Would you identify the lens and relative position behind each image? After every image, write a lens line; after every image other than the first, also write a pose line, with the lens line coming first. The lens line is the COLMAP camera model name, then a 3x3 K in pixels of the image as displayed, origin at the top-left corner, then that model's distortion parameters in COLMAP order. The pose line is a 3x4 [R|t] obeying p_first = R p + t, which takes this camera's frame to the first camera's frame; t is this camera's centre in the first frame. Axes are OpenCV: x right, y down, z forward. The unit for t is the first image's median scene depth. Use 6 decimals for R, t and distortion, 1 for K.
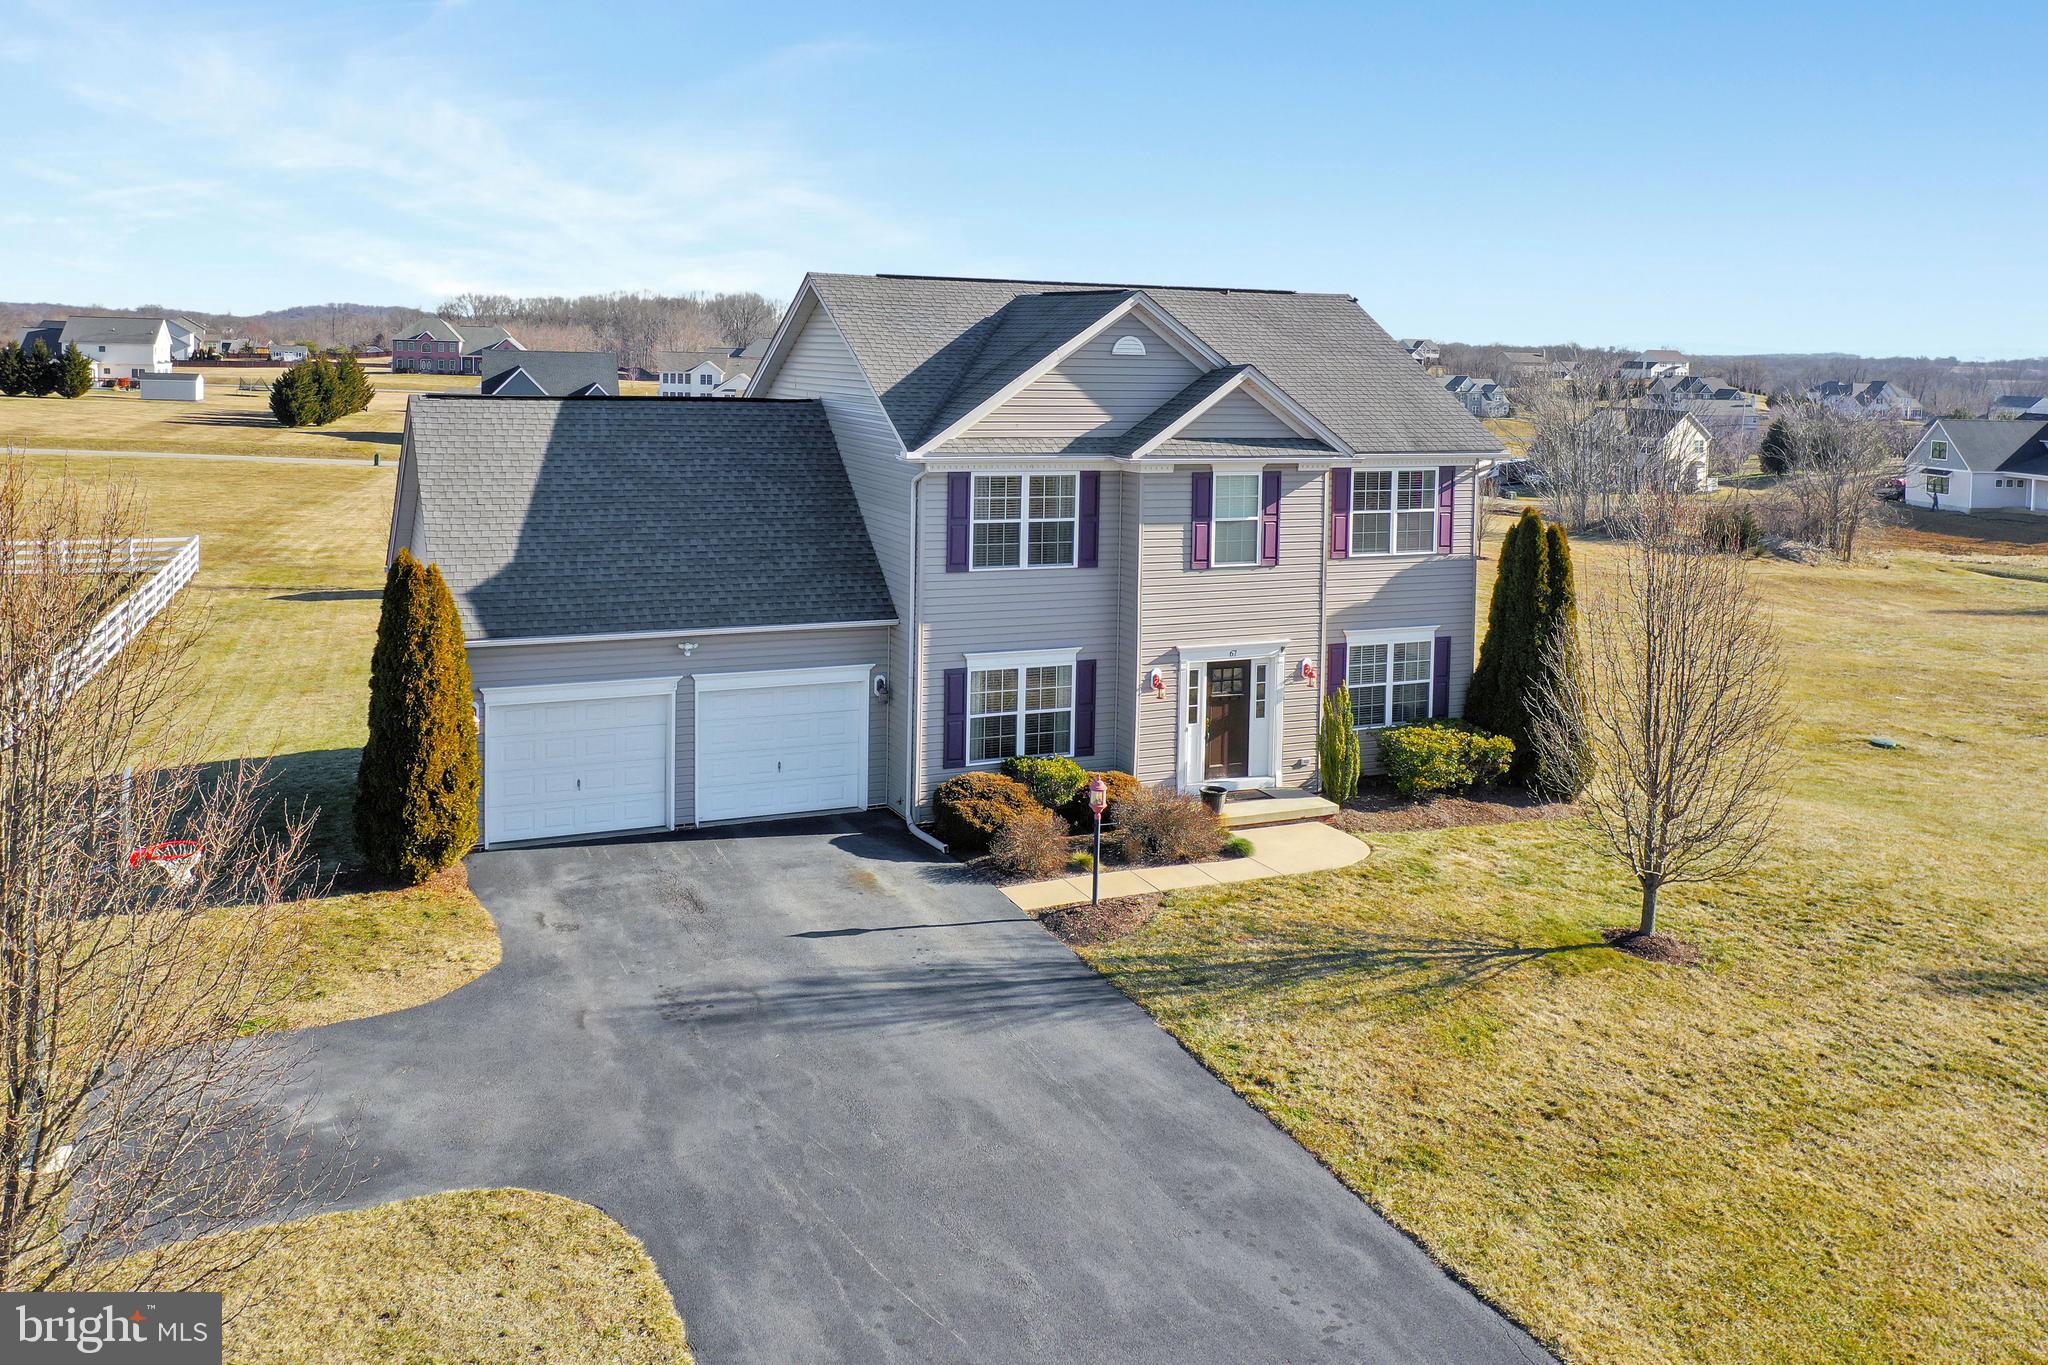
lens RADIAL K [[1682.0, 0, 1013.2], [0, 1682.0, 402.0], [0, 0, 1]] dist [-0.001154, -0.005959]
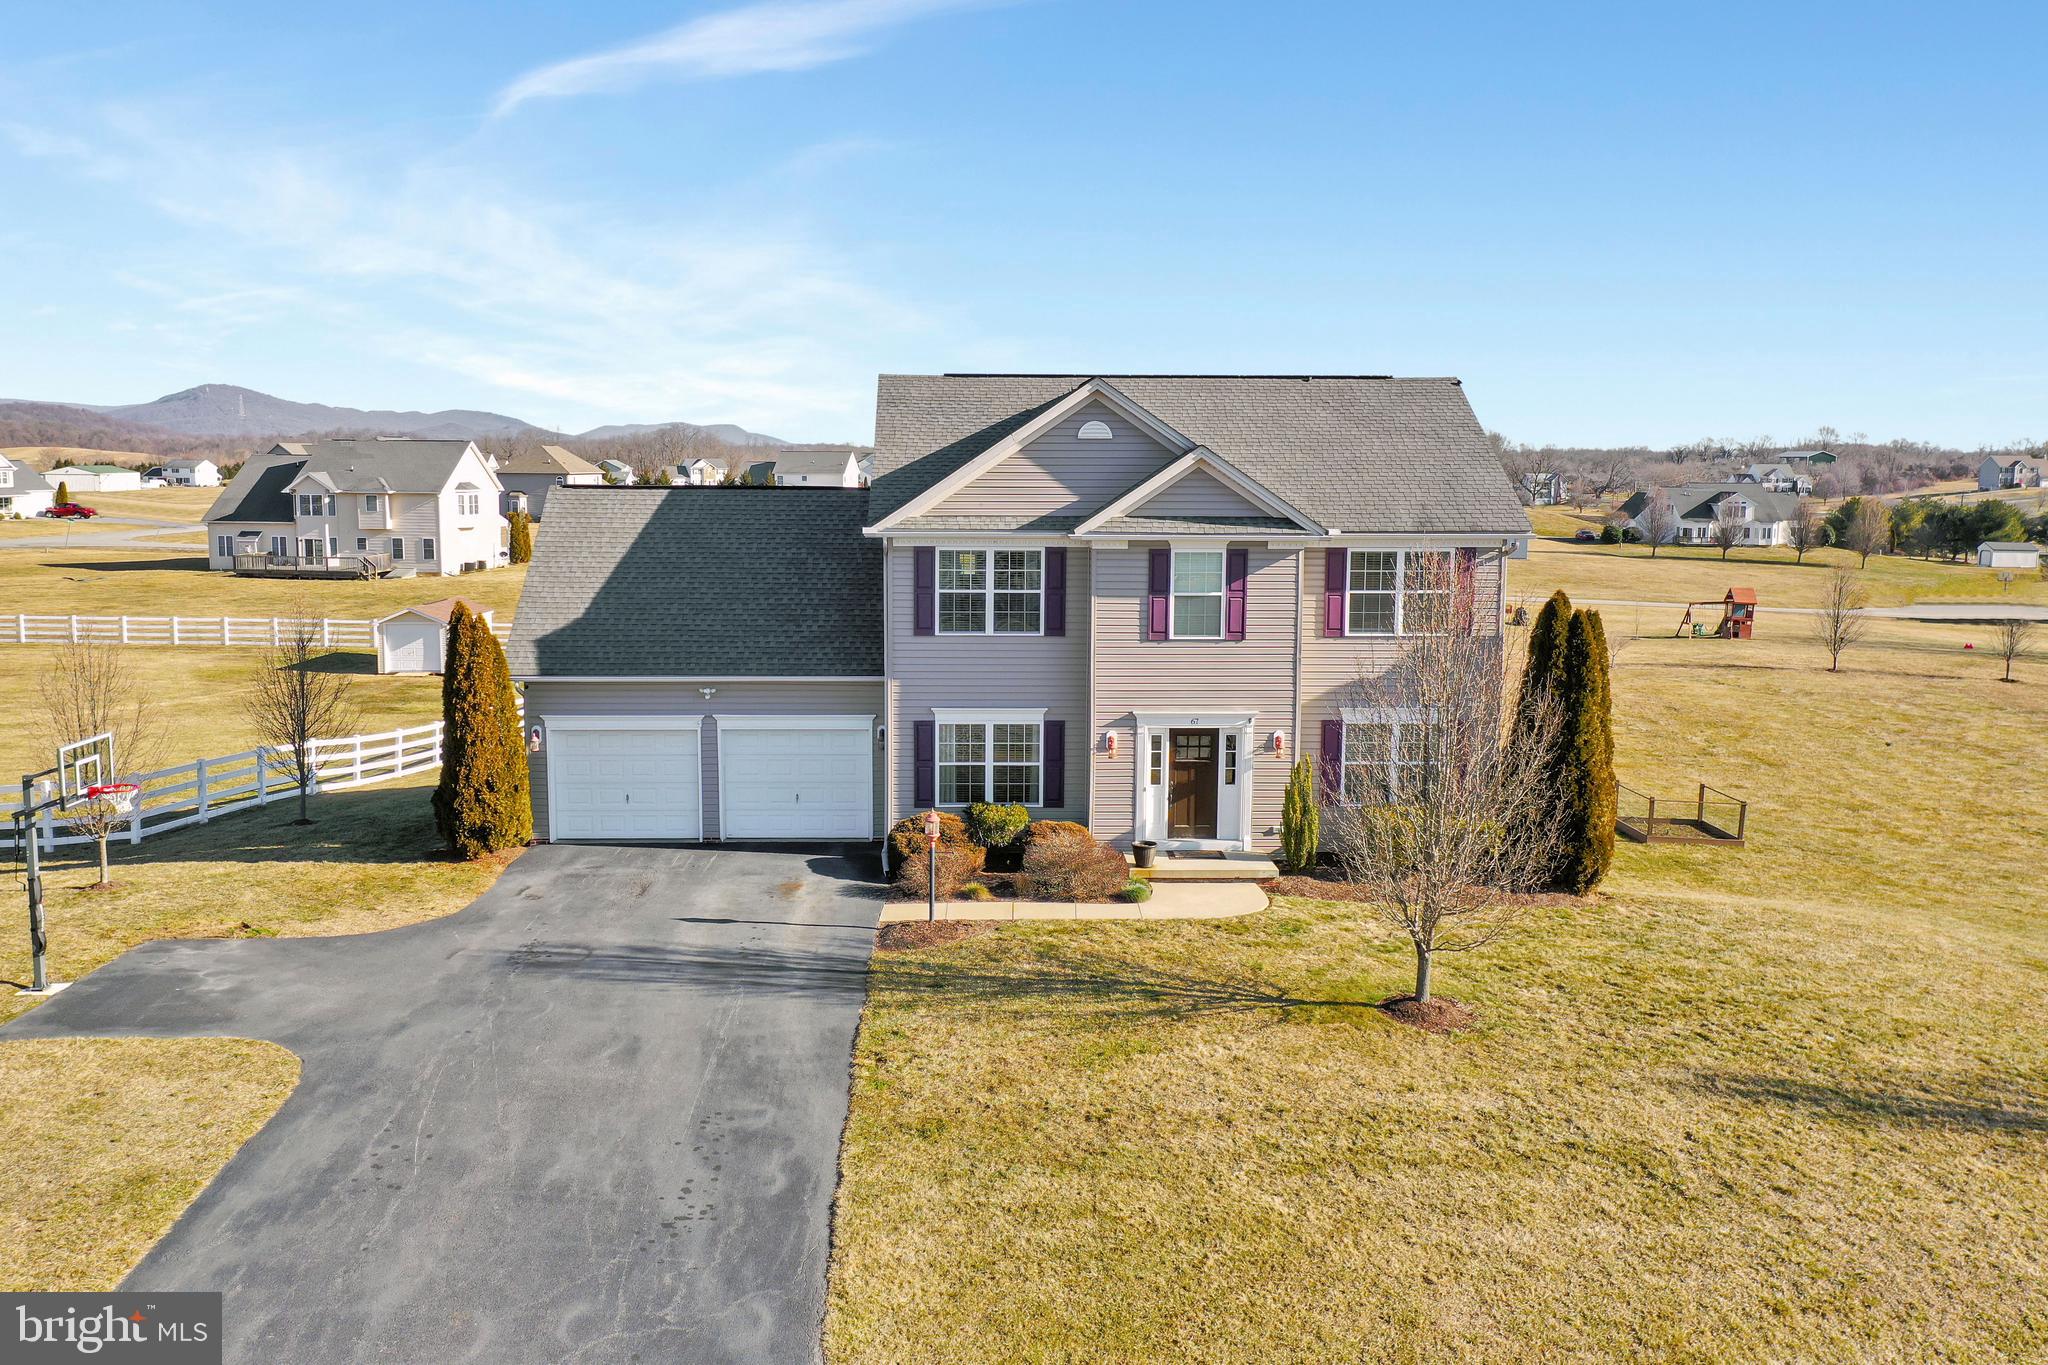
lens RADIAL K [[1630.0, 0, 1024.1], [0, 1630.0, 663.8], [0, 0, 1]] dist [0.001238, -0.009944]
pose [[0.919265, 0.029604, -0.392524, 0.444013], [0.003930, 0.996428, 0.084353, 0.027496], [0.393619, -0.079085, 0.915865, 0.025593]]
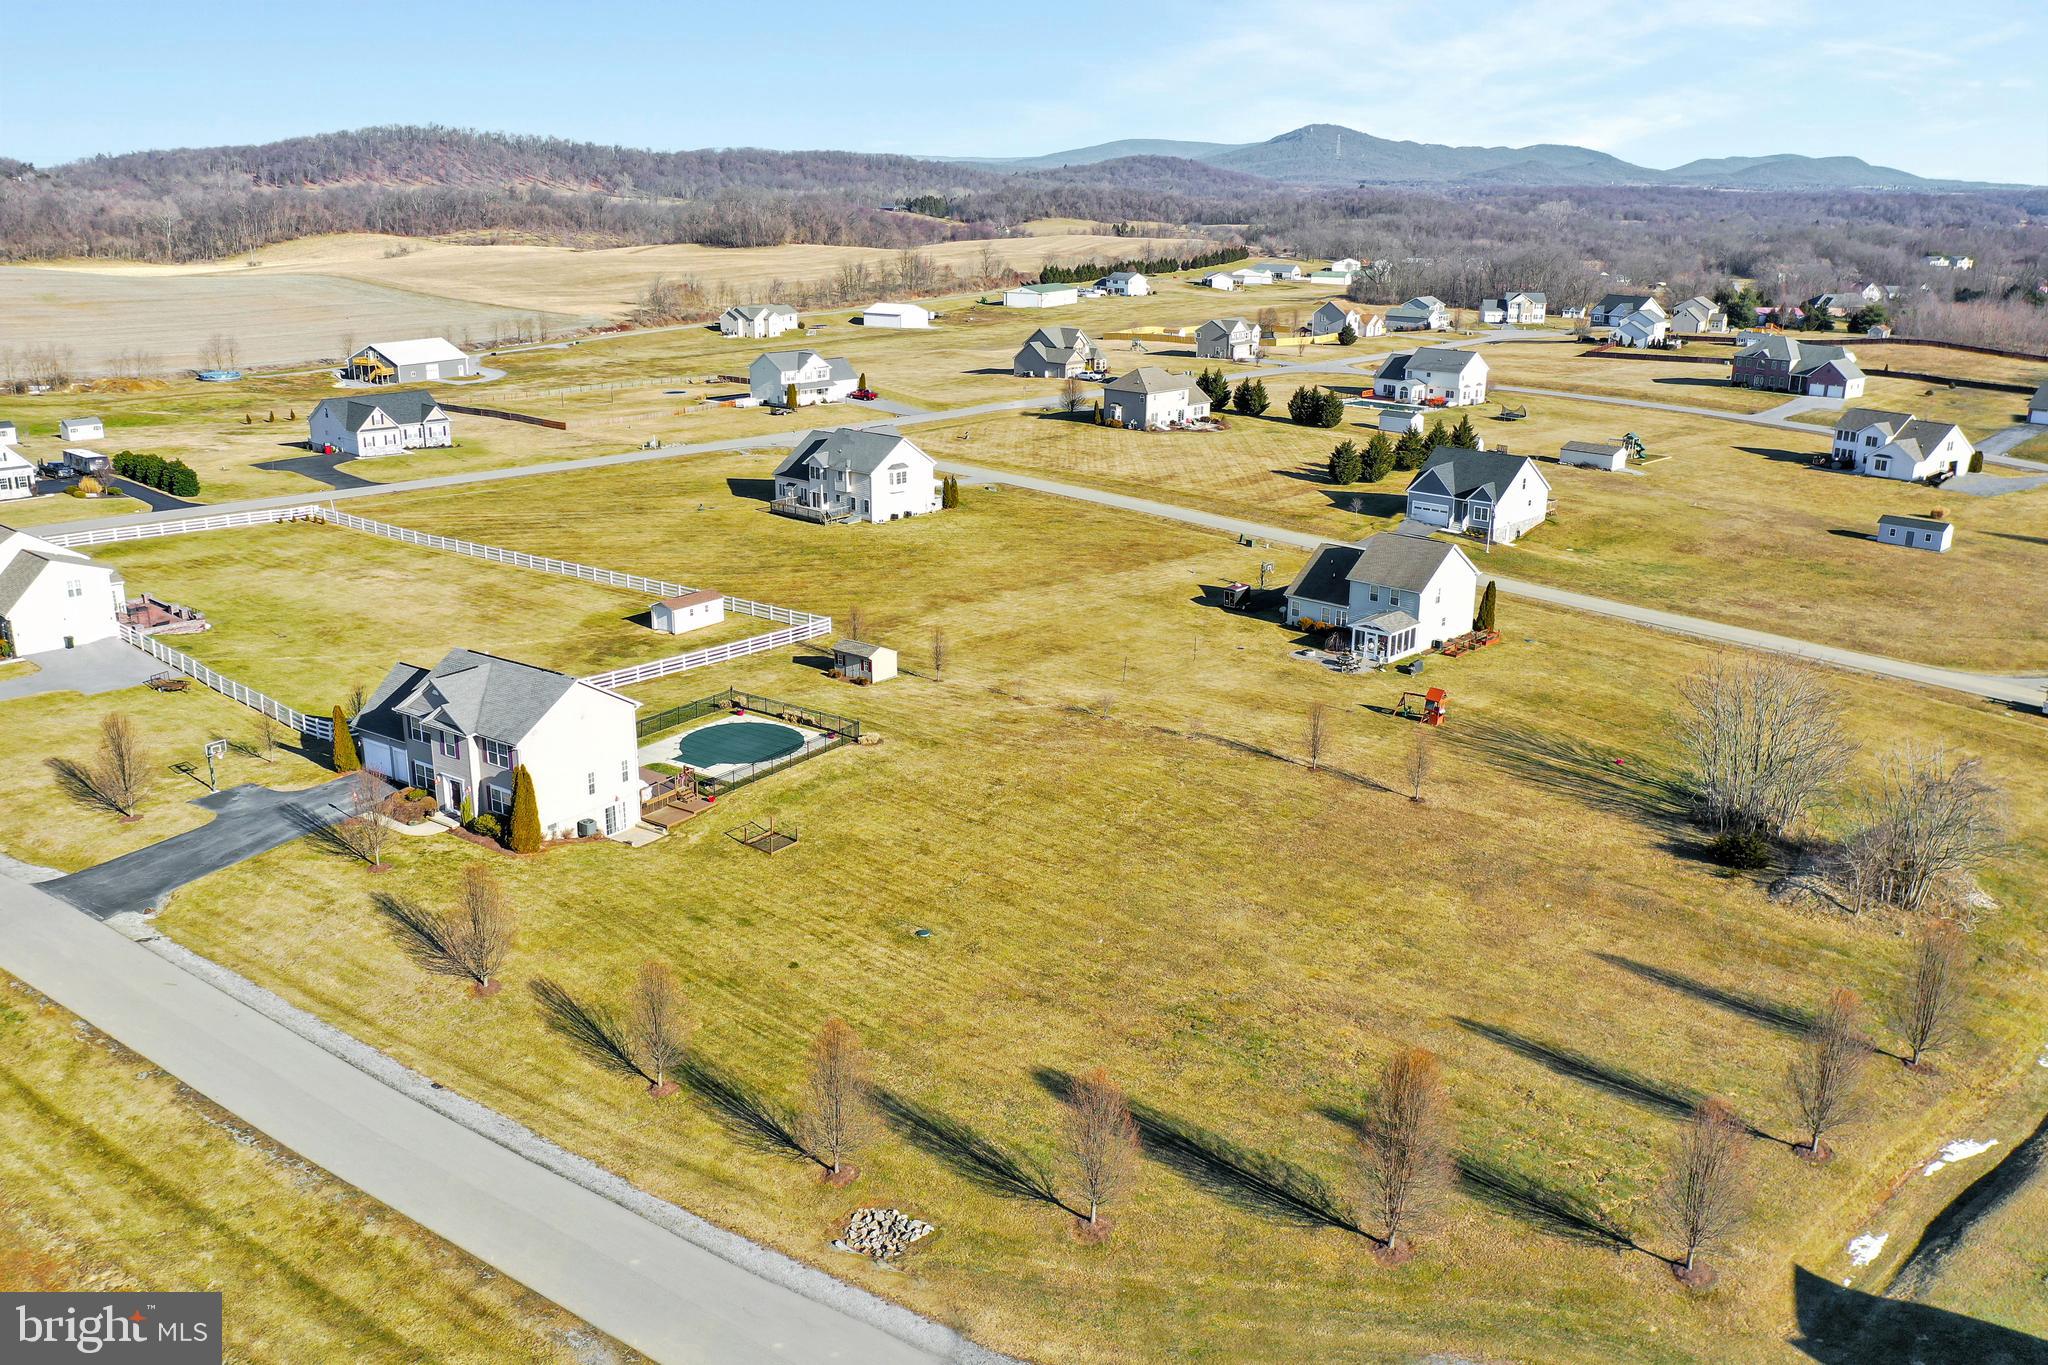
lens RADIAL K [[1630.0, 0, 1024.1], [0, 1630.0, 663.8], [0, 0, 1]] dist [0.001238, -0.009944]
pose [[0.506956, 0.226318, -0.831731, 3.768716], [-0.027608, 0.968684, 0.246756, -1.034536], [0.861530, -0.102132, 0.497328, 0.337252]]
